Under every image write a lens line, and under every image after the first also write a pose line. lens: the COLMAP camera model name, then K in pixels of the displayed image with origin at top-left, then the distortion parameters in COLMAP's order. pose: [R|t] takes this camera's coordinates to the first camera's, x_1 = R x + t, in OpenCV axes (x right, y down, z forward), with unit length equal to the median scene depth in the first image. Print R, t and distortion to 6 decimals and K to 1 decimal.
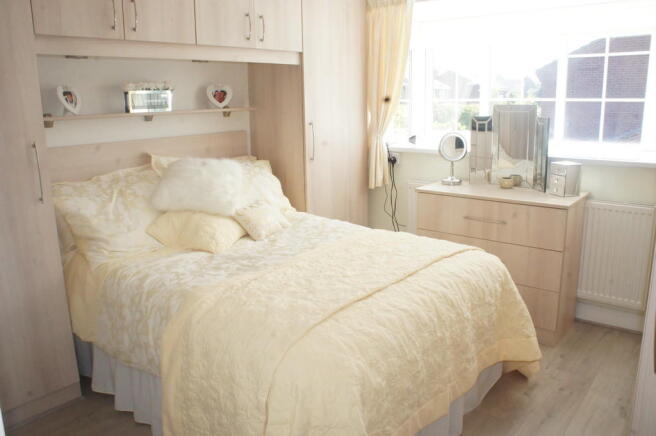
lens RADIAL K [[506.3, 0, 329.7], [0, 506.3, 219.8], [0, 0, 1]] dist [-0.134627, 0.031431]
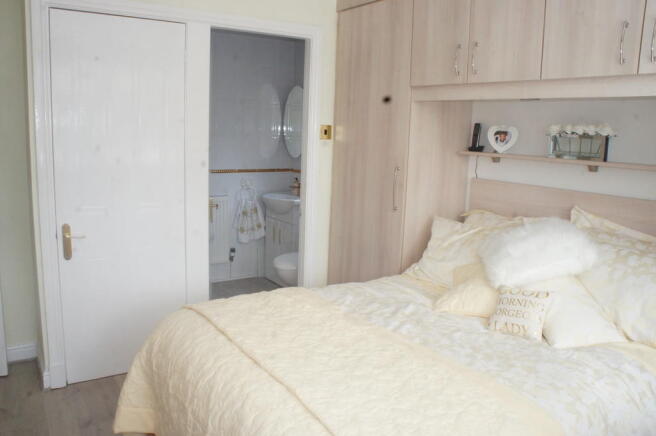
lens RADIAL K [[506.3, 0, 330.3], [0, 506.3, 216.9], [0, 0, 1]] dist [-0.134627, 0.031431]
pose [[-0.229451, 0.162594, -0.959643, 0.646731], [-0.248215, 0.943574, 0.219220, -0.235571], [0.941138, 0.288498, -0.176145, 0.897826]]
